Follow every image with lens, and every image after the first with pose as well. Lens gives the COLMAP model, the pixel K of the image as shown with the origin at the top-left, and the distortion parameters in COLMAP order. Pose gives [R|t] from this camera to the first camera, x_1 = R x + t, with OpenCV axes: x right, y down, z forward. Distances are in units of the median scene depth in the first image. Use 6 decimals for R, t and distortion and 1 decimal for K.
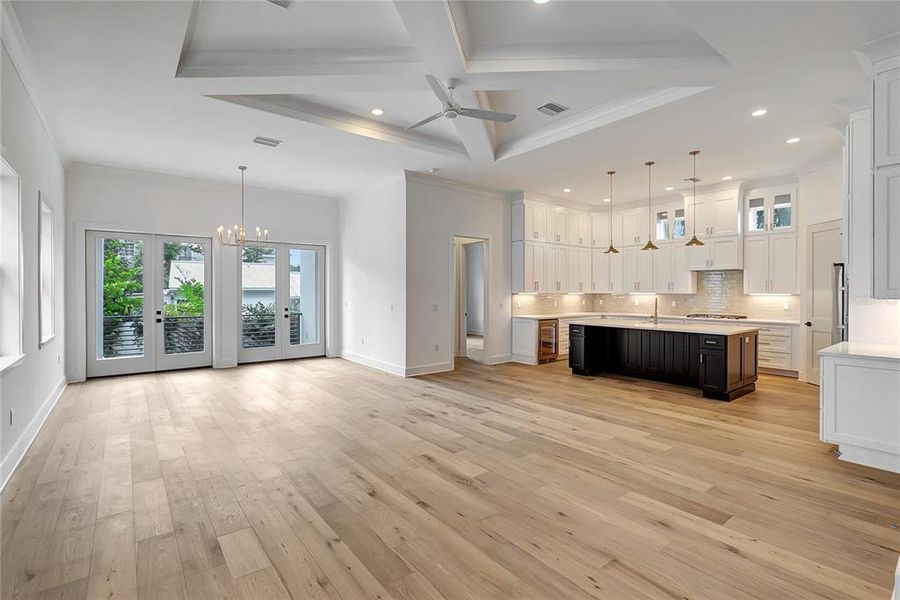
lens RADIAL K [[427.1, 0, 450.0], [0, 427.1, 300.0], [0, 0, 1]] dist [0.001079, 0.001412]
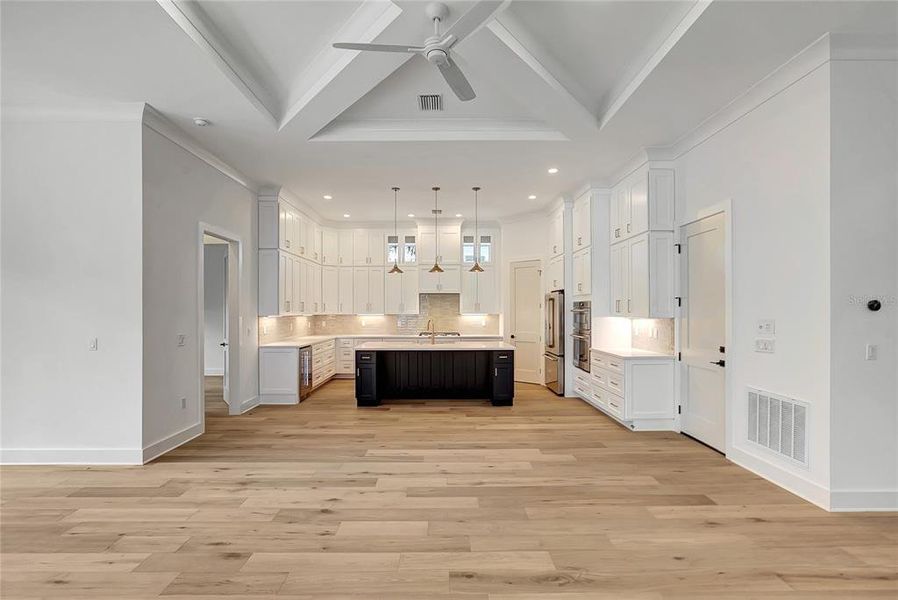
lens RADIAL K [[421.6, 0, 446.9], [0, 421.6, 313.0], [0, 0, 1]] dist [-0.023789, 0.012150]
pose [[0.612075, -0.007277, 0.790766, -0.376341], [0.019098, 0.999802, -0.005582, -0.015414], [-0.790569, 0.018519, 0.612093, 0.419276]]
